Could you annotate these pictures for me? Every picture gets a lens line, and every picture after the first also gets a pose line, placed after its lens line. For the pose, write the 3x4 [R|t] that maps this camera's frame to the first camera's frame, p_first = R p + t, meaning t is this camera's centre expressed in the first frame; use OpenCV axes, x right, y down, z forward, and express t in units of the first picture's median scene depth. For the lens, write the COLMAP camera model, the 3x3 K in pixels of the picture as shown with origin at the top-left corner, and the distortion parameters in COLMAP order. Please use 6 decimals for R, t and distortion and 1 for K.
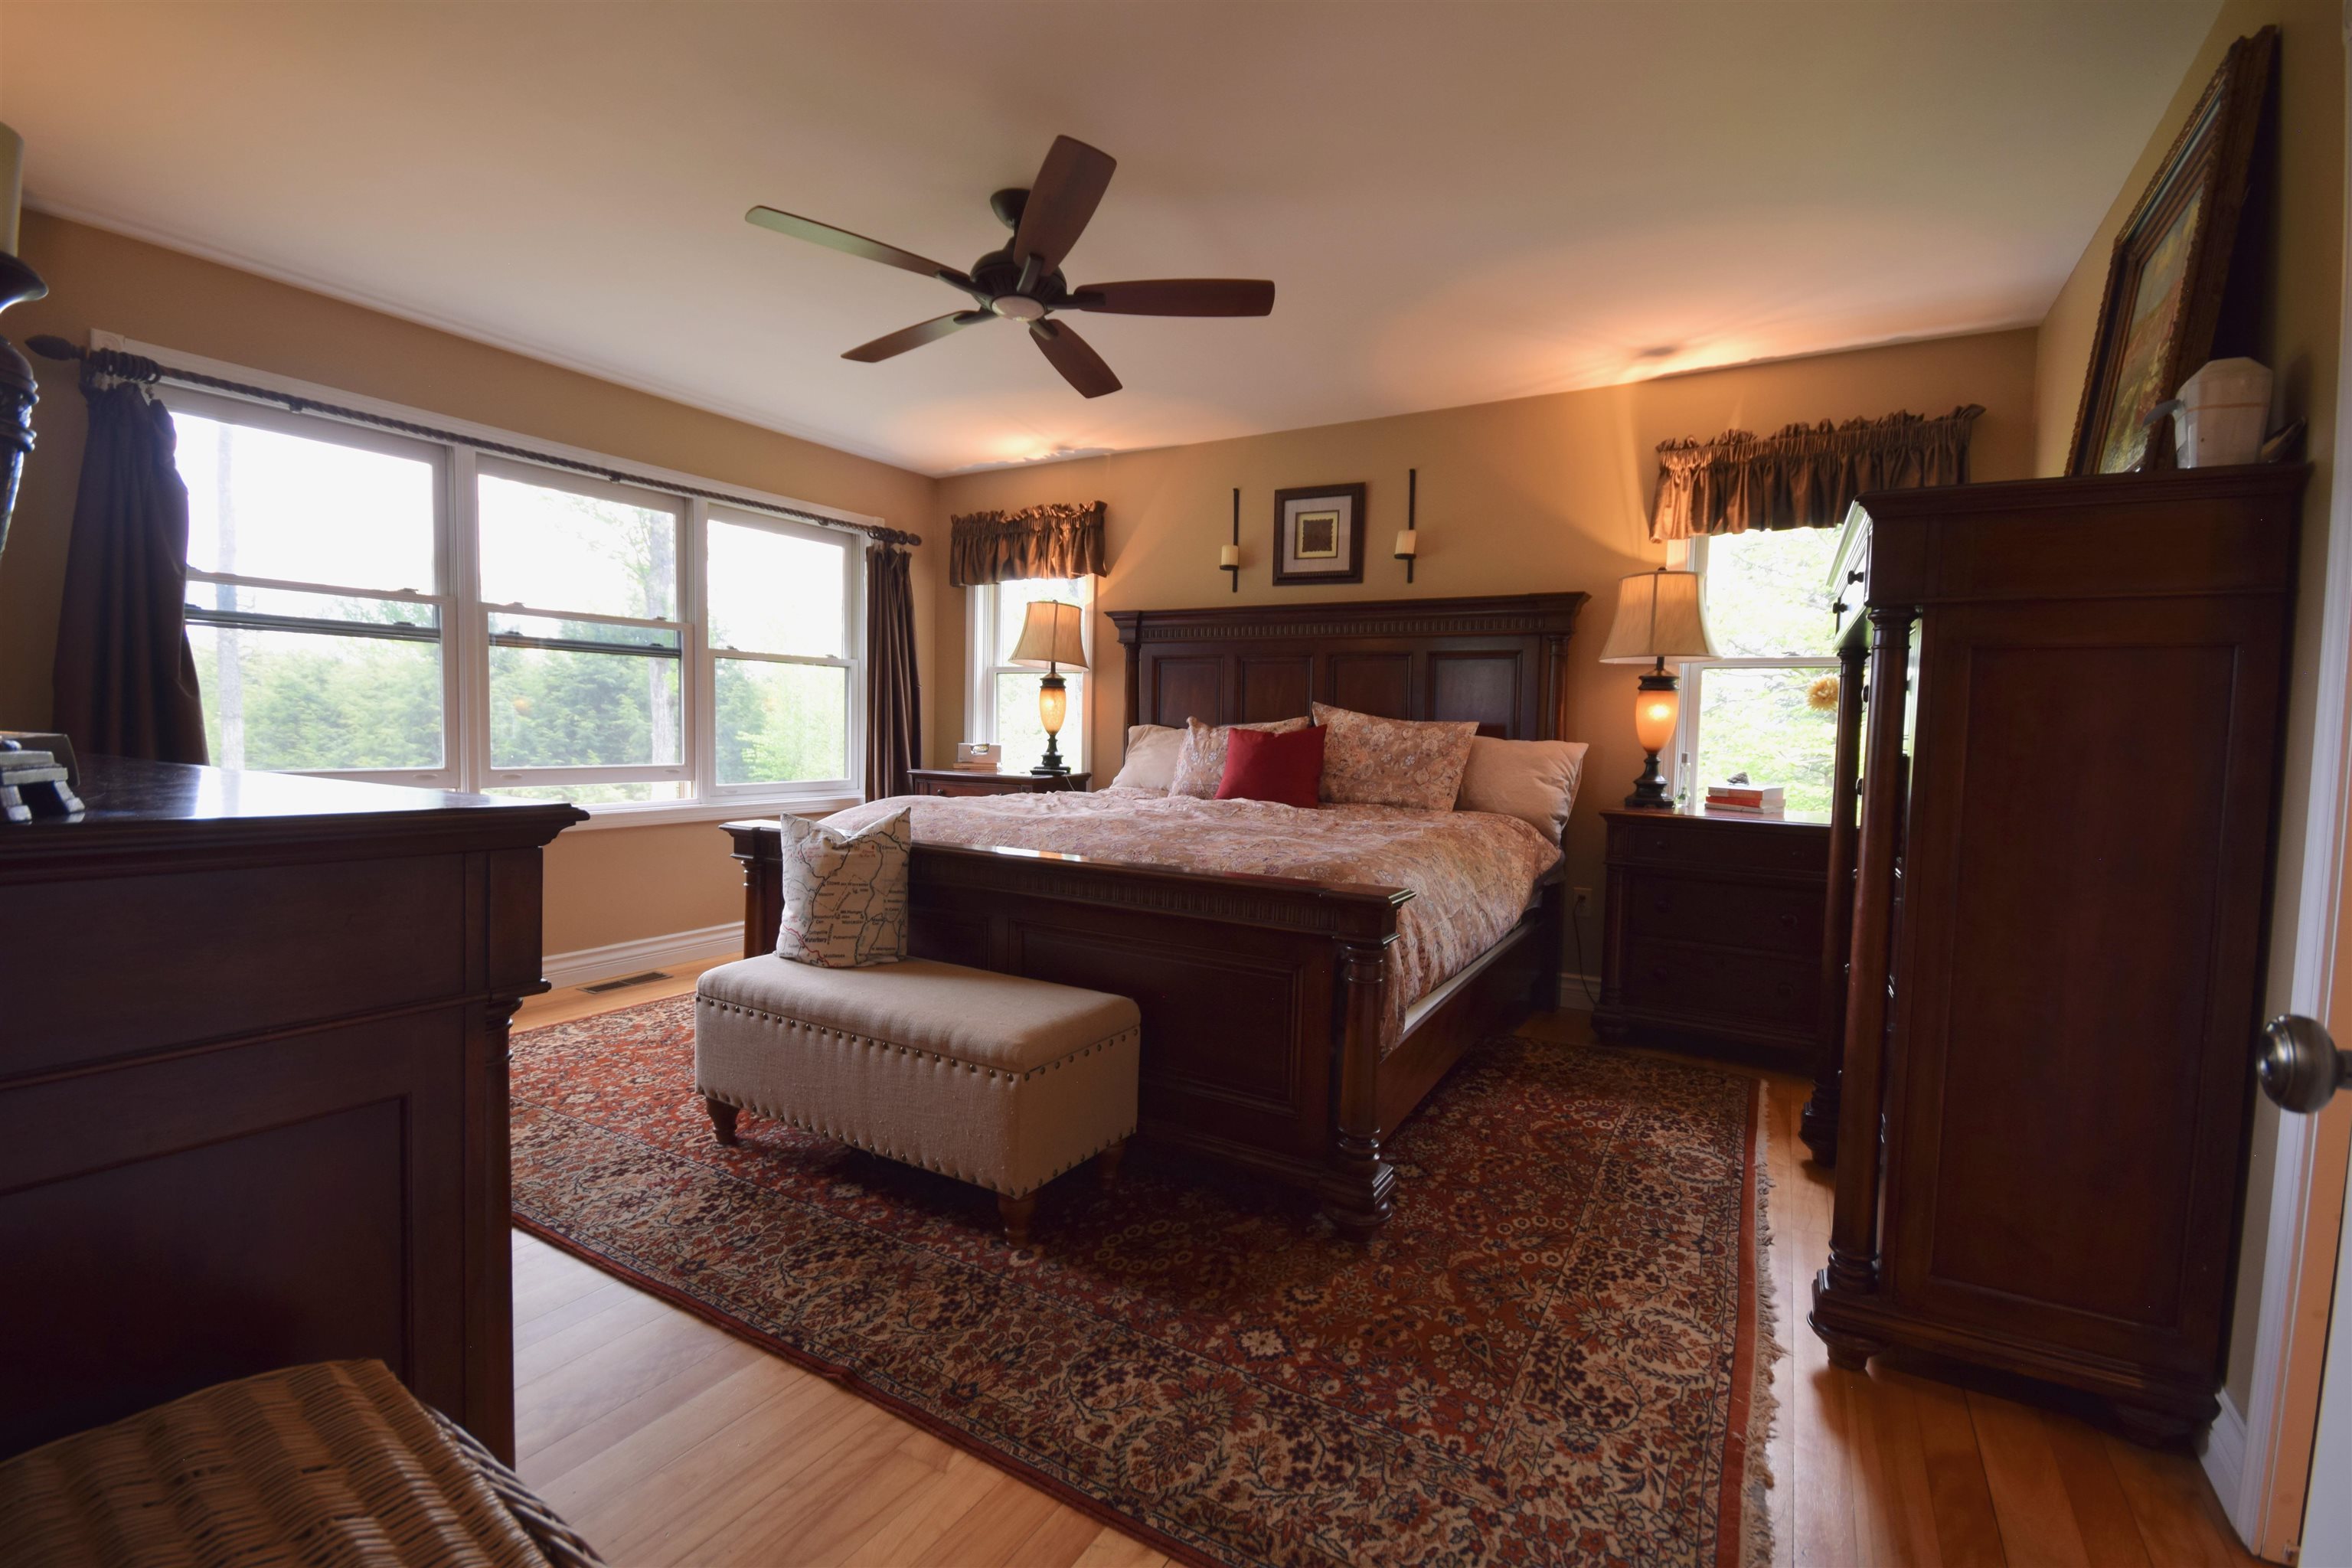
lens RADIAL K [[1051.0, 0, 1185.0], [0, 1051.0, 783.8], [0, 0, 1]] dist [-0.000264, 0.000445]
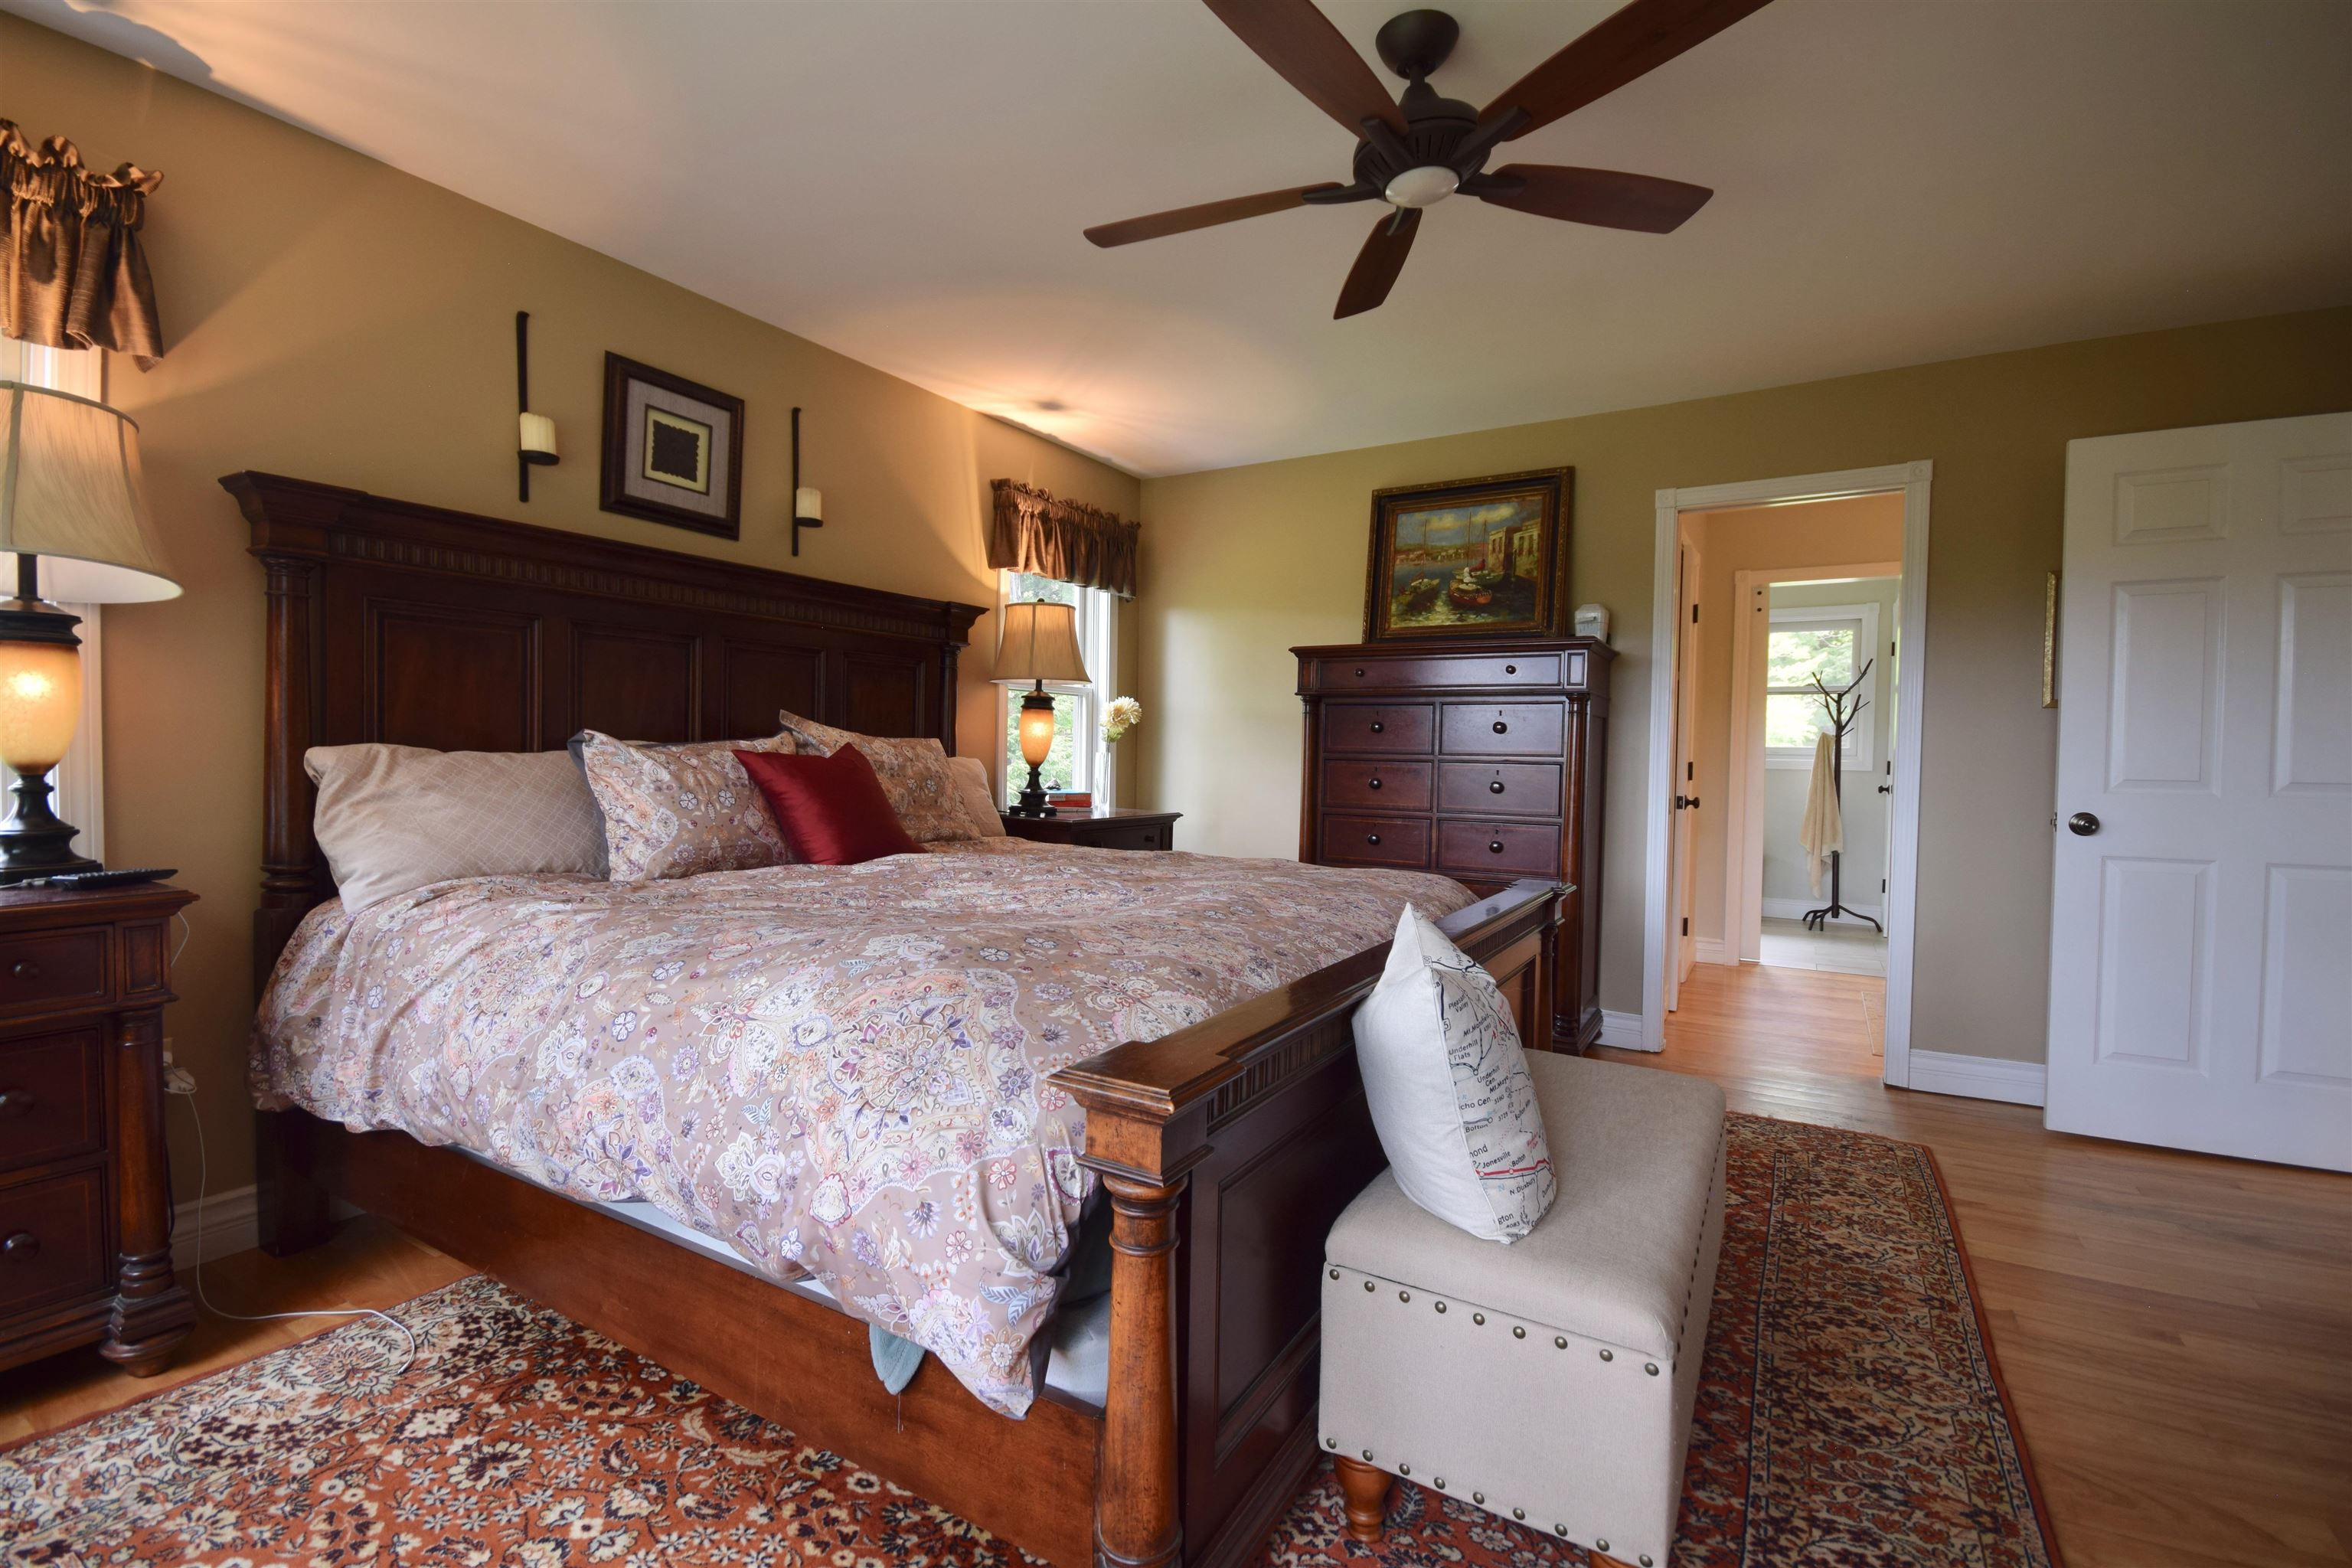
lens RADIAL K [[1029.7, 0, 1186.2], [0, 1029.7, 777.7], [0, 0, 1]] dist [-0.012045, -0.000449]
pose [[0.010869, -0.046588, 0.998855, -0.529159], [0.042235, 0.998044, 0.046091, -0.050904], [-0.999049, 0.041685, 0.012815, 0.698798]]
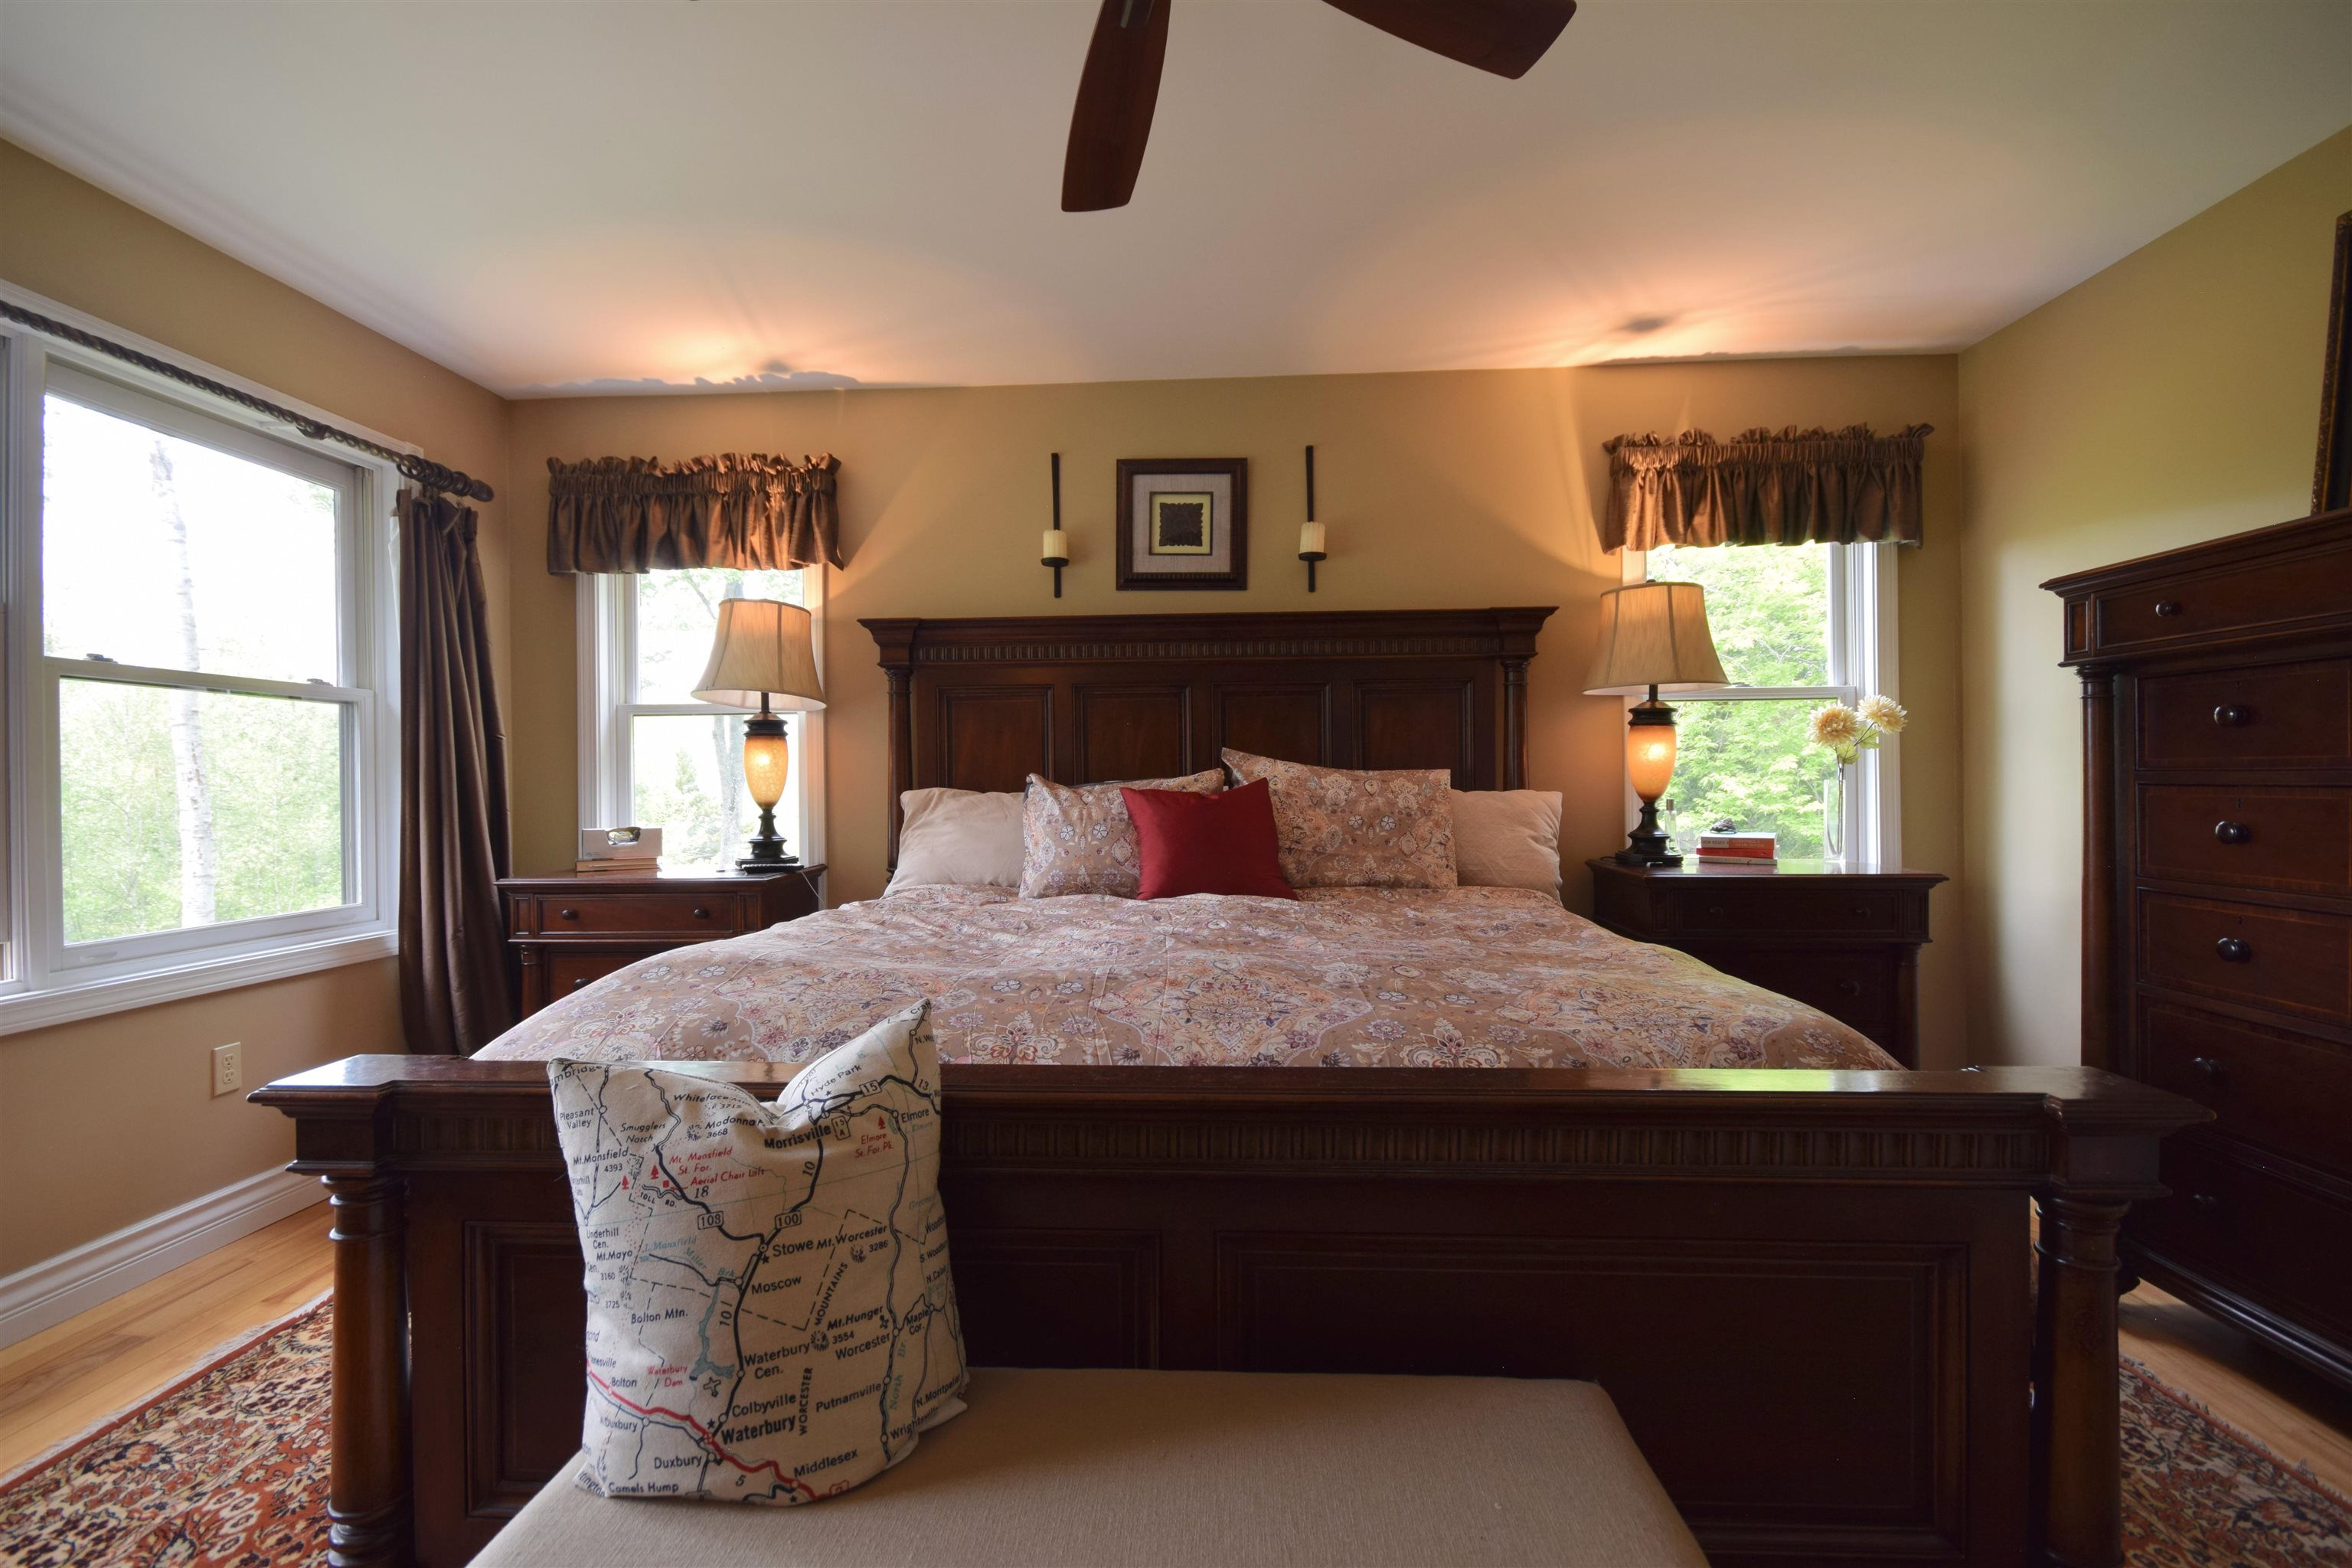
lens RADIAL K [[1051.0, 0, 1185.0], [0, 1051.0, 783.8], [0, 0, 1]] dist [-0.000264, 0.000445]
pose [[0.886064, -0.030840, 0.462535, -0.224619], [0.055574, 0.997655, -0.039941, -0.025058], [-0.460219, 0.061095, 0.885701, 0.362701]]
